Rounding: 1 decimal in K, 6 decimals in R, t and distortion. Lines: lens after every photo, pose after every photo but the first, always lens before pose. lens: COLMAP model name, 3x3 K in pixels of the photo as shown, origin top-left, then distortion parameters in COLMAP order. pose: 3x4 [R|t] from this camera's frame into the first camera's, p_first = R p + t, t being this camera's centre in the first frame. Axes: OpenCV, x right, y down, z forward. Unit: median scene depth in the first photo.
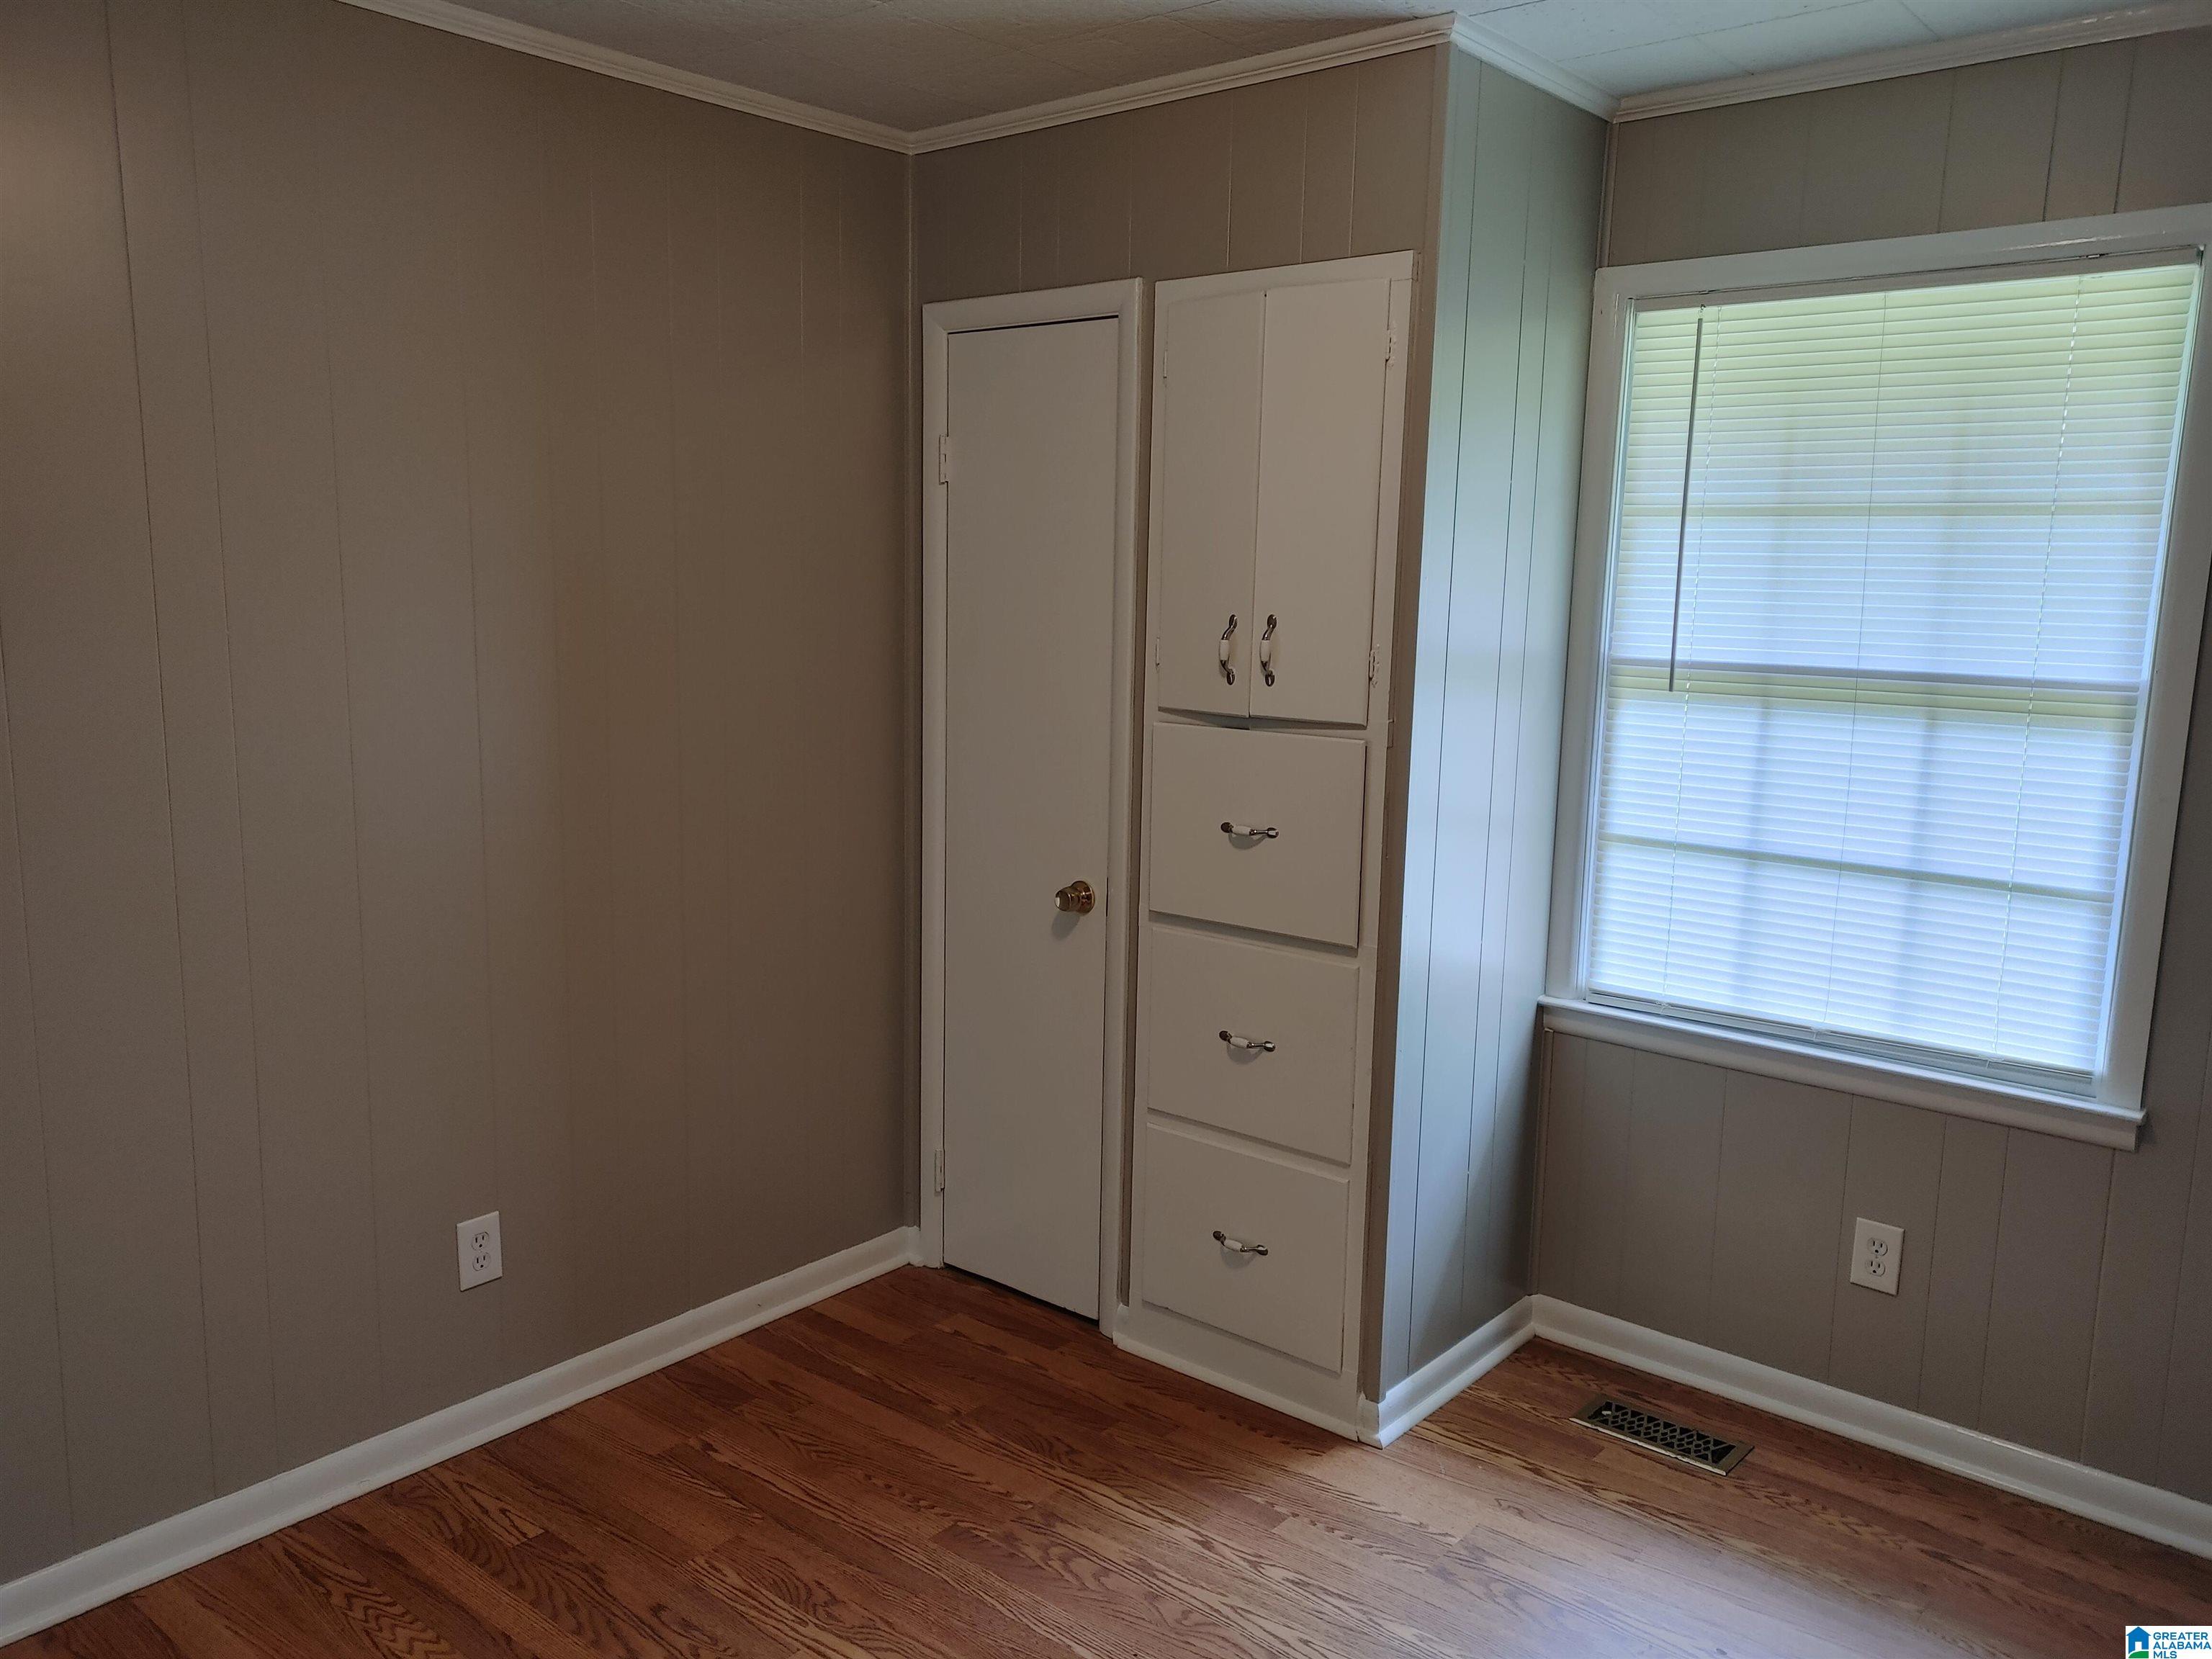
lens RADIAL K [[1673.9, 0, 1100.2], [0, 1673.9, 863.0], [0, 0, 1]] dist [0.014077, 0.001405]
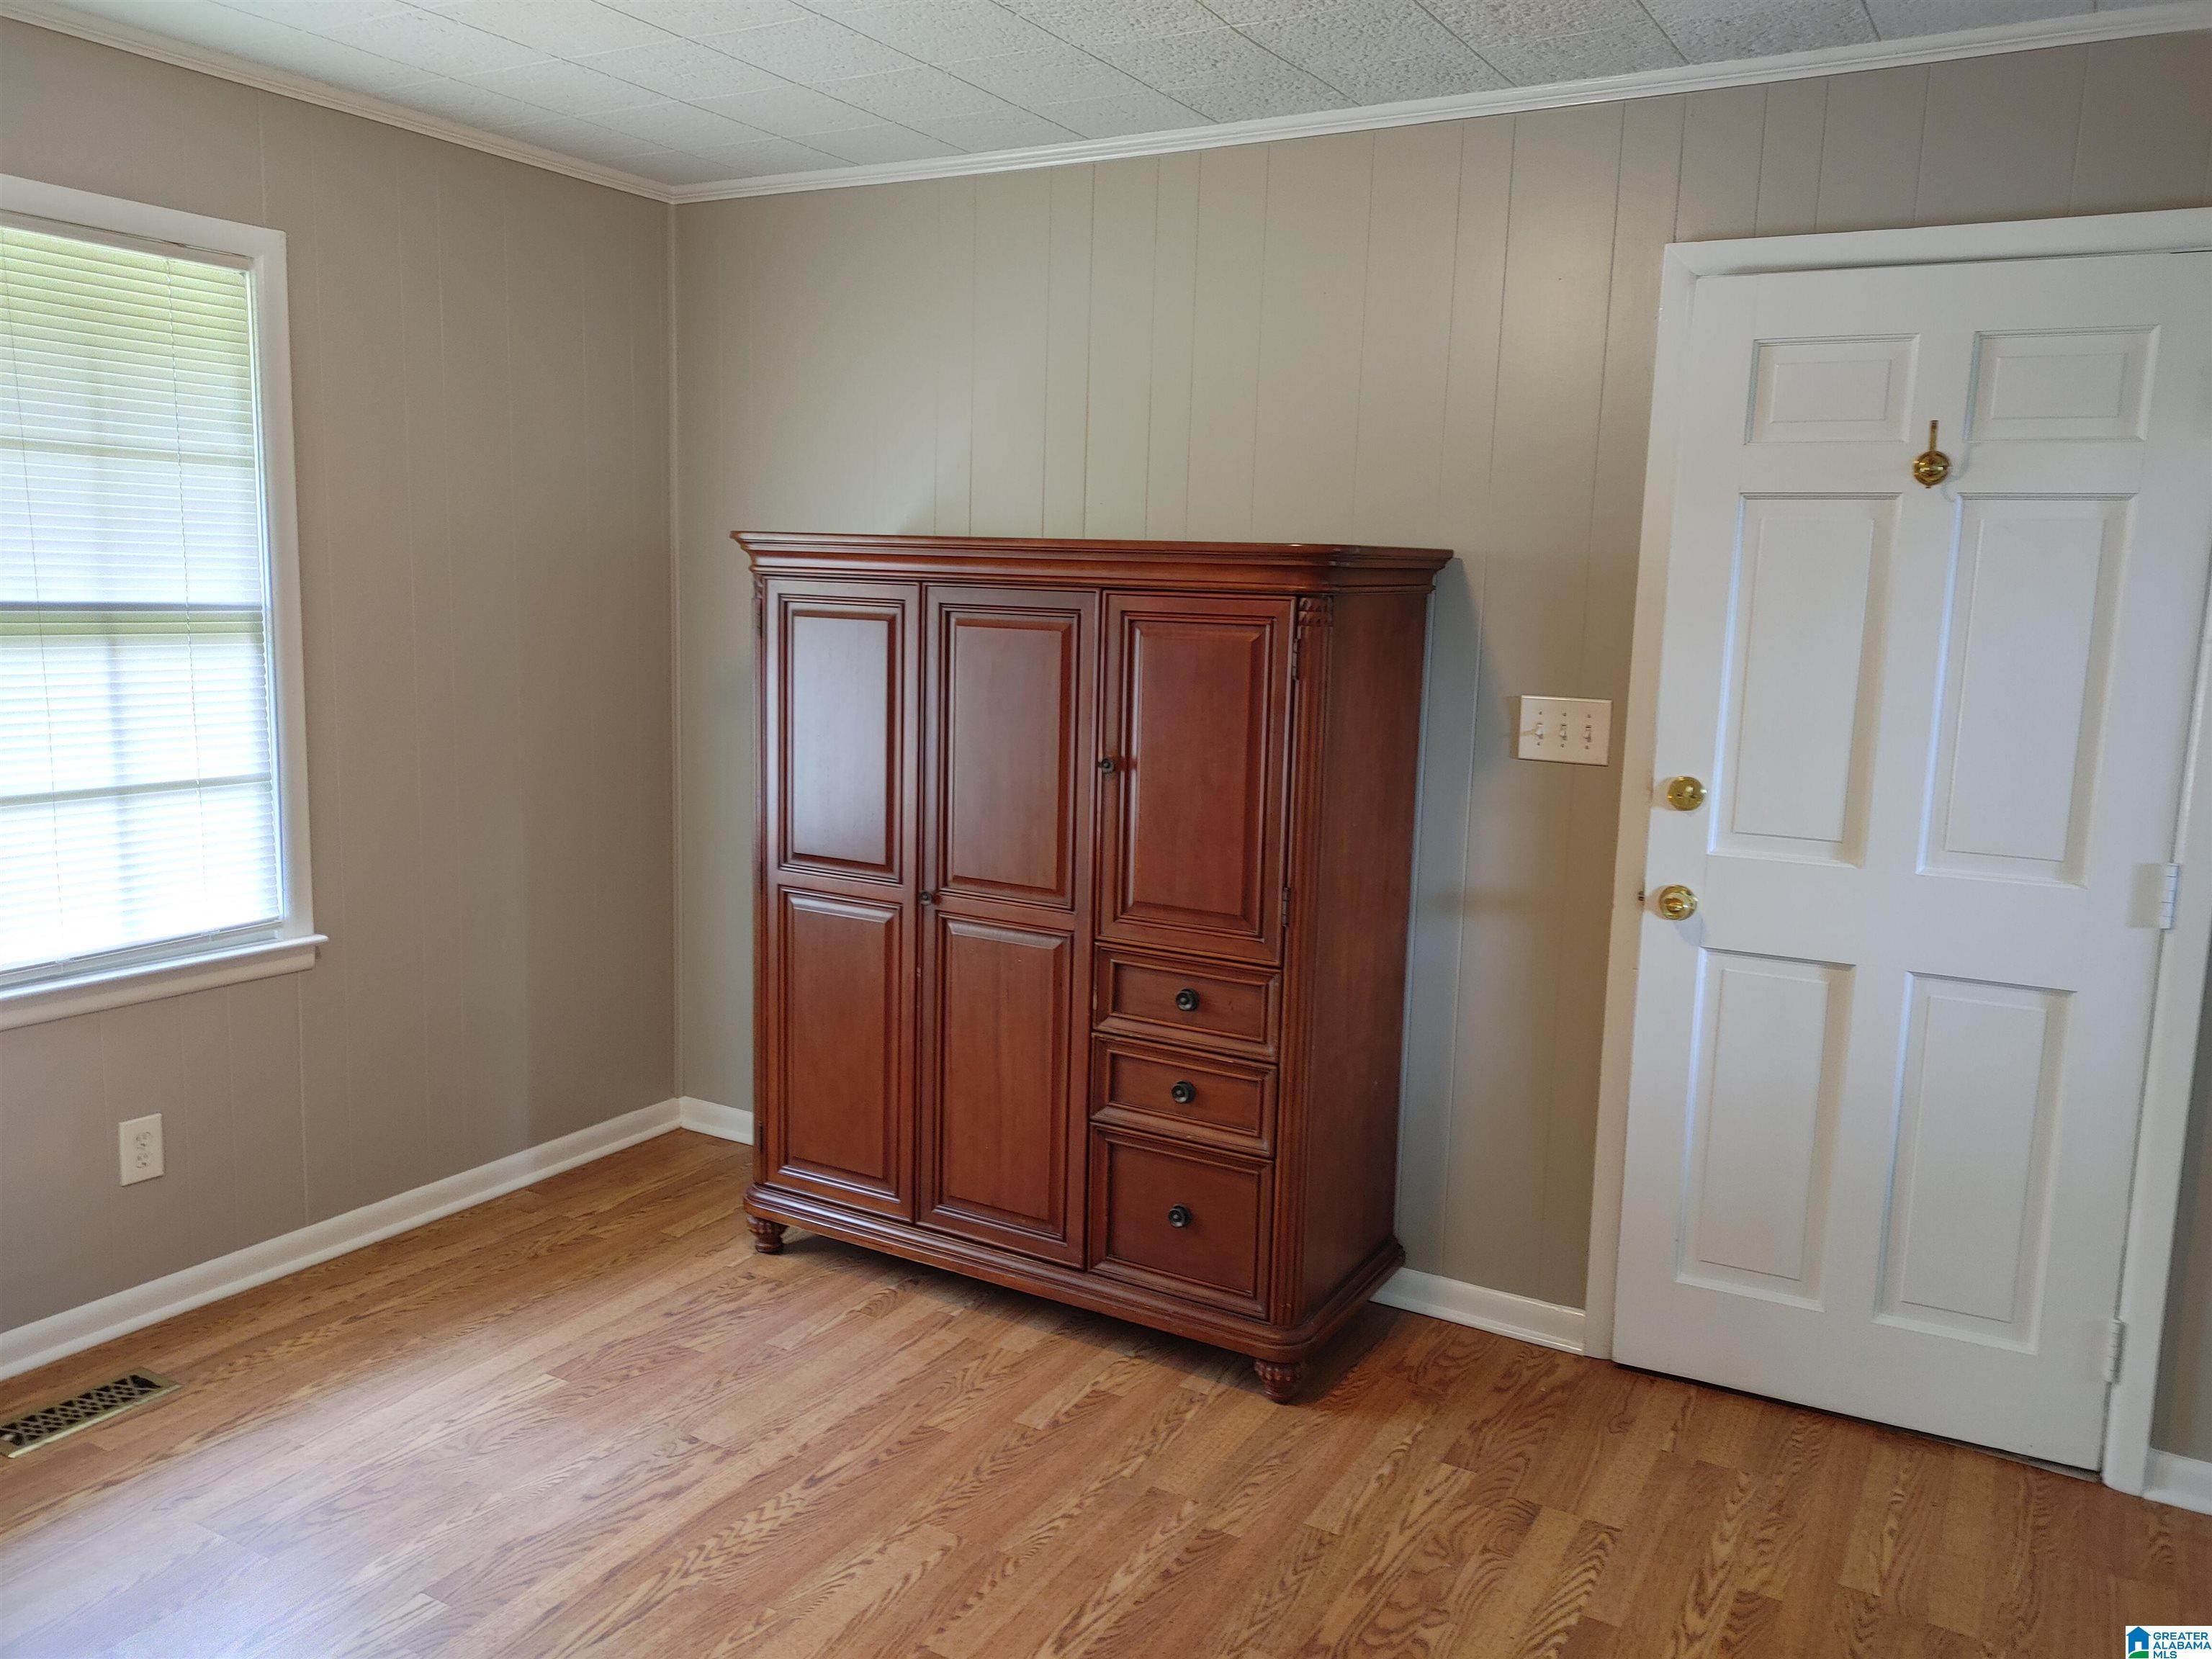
lens RADIAL K [[1673.9, 0, 1107.4], [0, 1673.9, 828.8], [0, 0, 1]] dist [0.014077, 0.001405]
pose [[-0.163367, -0.180882, 0.969842, -0.692495], [0.126832, 0.971040, 0.202470, -0.111186], [-0.978379, 0.156084, -0.135694, 0.552602]]
